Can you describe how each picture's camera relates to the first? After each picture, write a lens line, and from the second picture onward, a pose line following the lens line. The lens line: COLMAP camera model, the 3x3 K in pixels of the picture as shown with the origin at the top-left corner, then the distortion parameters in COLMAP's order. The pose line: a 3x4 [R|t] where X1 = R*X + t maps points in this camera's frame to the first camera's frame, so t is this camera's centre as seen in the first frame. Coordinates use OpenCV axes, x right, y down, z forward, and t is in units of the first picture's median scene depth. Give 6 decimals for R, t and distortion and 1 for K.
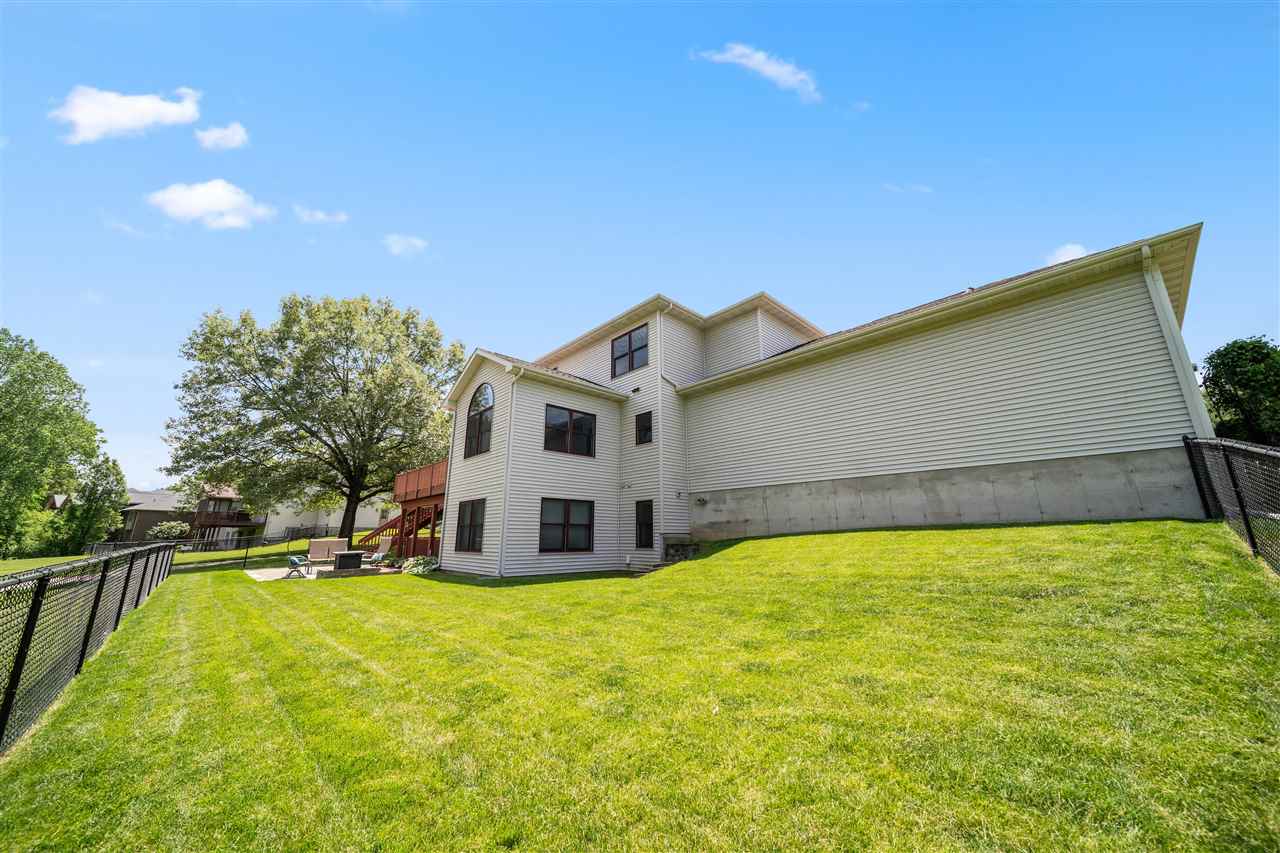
lens RADIAL K [[442.2, 0, 632.8], [0, 442.2, 423.1], [0, 0, 1]] dist [-0.000879, -0.003211]
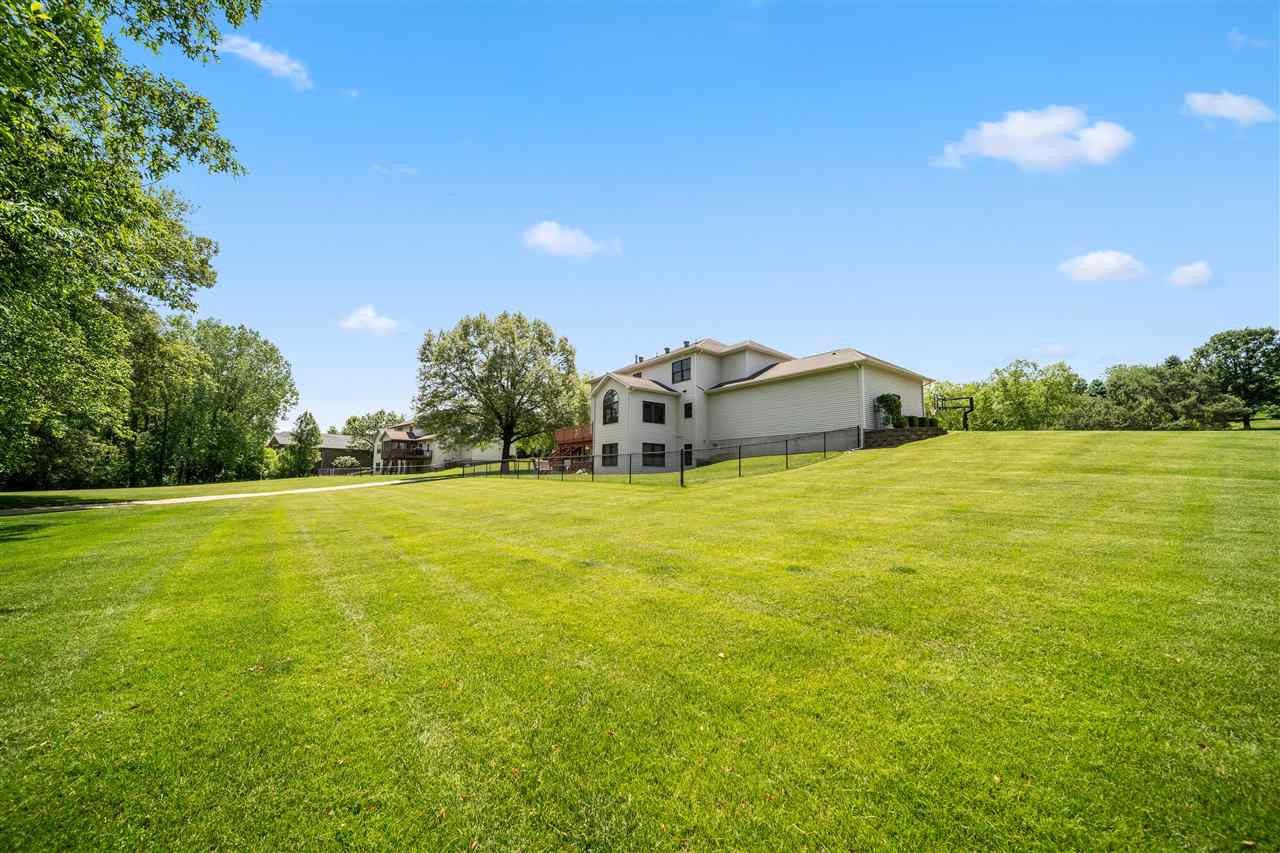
lens RADIAL K [[442.2, 0, 632.8], [0, 442.2, 423.1], [0, 0, 1]] dist [-0.000879, -0.003211]
pose [[0.995075, 0.004505, -0.099023, -0.028668], [0.008037, 0.992011, 0.125894, -0.192093], [0.098799, -0.126070, 0.987089, -1.088007]]
